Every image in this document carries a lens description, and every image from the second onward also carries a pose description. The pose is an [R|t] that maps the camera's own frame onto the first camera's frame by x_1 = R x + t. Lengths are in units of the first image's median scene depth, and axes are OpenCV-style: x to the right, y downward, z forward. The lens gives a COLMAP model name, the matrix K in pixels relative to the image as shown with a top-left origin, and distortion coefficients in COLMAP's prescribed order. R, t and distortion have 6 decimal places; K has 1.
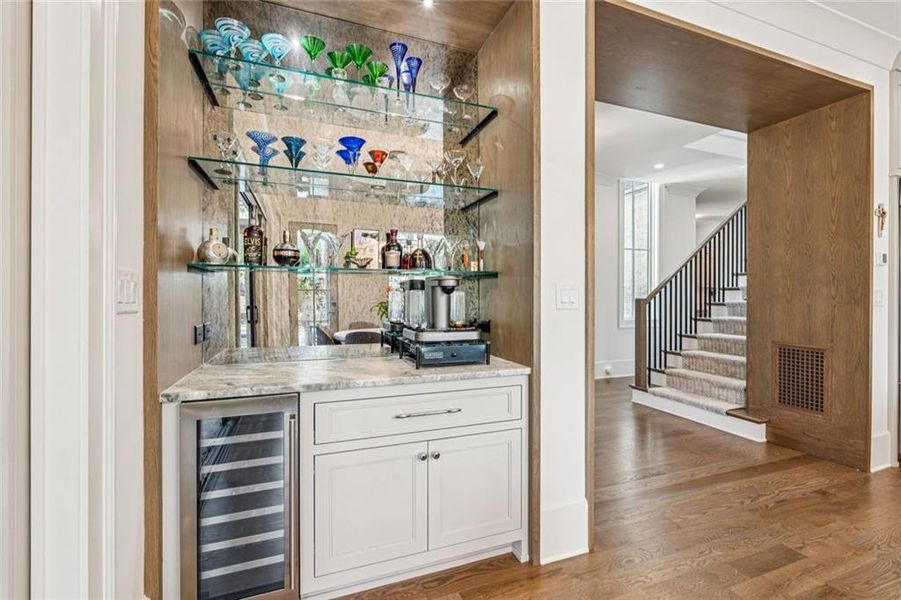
lens RADIAL K [[397.0, 0, 453.2], [0, 397.0, 295.4], [0, 0, 1]] dist [-0.007526, 0.000561]
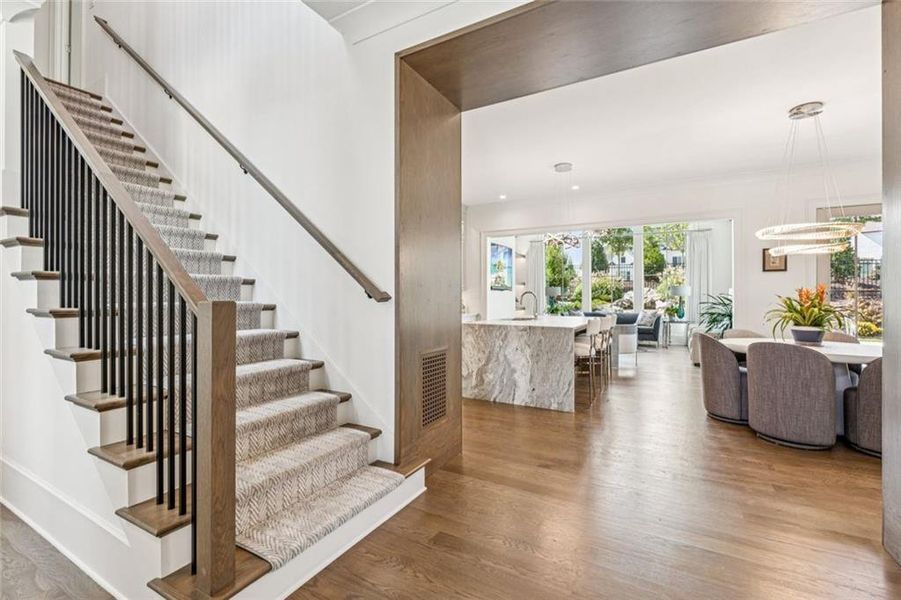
lens RADIAL K [[397.0, 0, 449.5], [0, 397.0, 297.1], [0, 0, 1]] dist [-0.007526, 0.000561]
pose [[-0.631418, -0.000418, 0.775443, 0.189730], [0.006267, 0.999964, 0.005642, -0.000748], [-0.775418, 0.008422, -0.631392, 1.699853]]
